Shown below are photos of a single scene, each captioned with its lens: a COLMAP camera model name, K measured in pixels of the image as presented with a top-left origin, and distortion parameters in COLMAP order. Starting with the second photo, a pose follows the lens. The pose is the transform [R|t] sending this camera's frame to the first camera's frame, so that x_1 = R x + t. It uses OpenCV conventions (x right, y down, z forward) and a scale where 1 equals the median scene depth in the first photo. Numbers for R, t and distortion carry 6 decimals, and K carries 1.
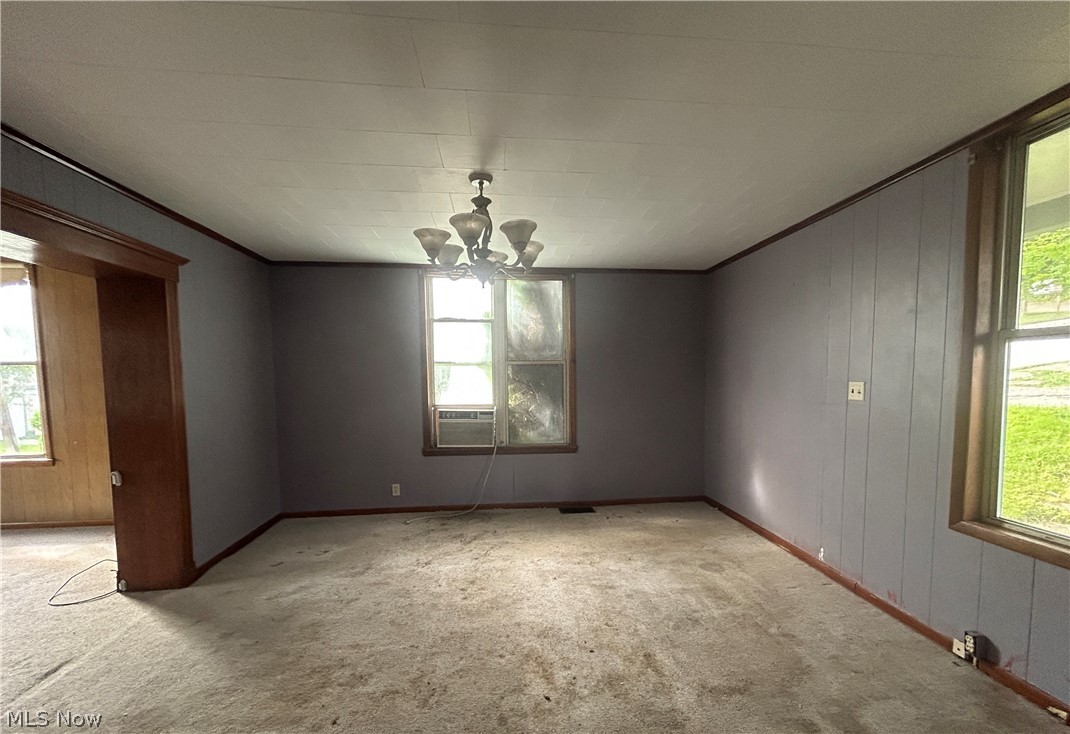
lens RADIAL K [[436.5, 0, 540.2], [0, 436.5, 401.4], [0, 0, 1]] dist [-0.000742, 0.000483]
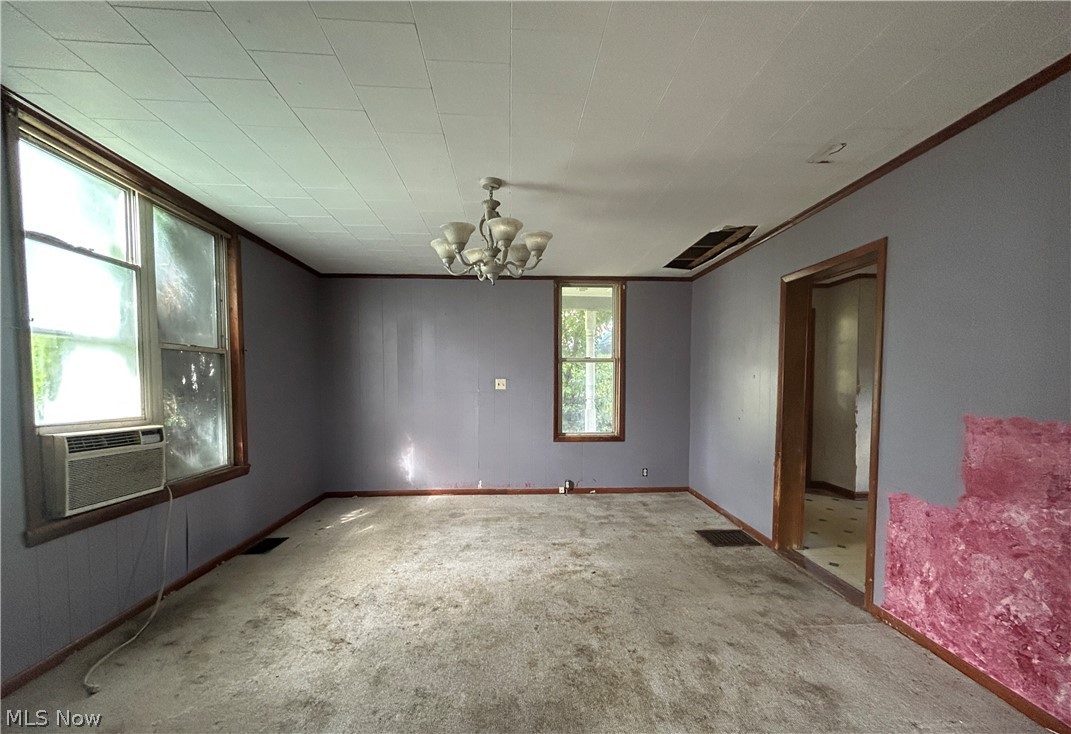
lens RADIAL K [[436.9, 0, 540.7], [0, 436.9, 401.5], [0, 0, 1]] dist [-0.000742, 0.000483]
pose [[0.031499, -0.032987, 0.998959, -0.937869], [0.063061, 0.997530, 0.030951, 0.001935], [-0.997512, 0.062021, 0.033502, 0.668341]]
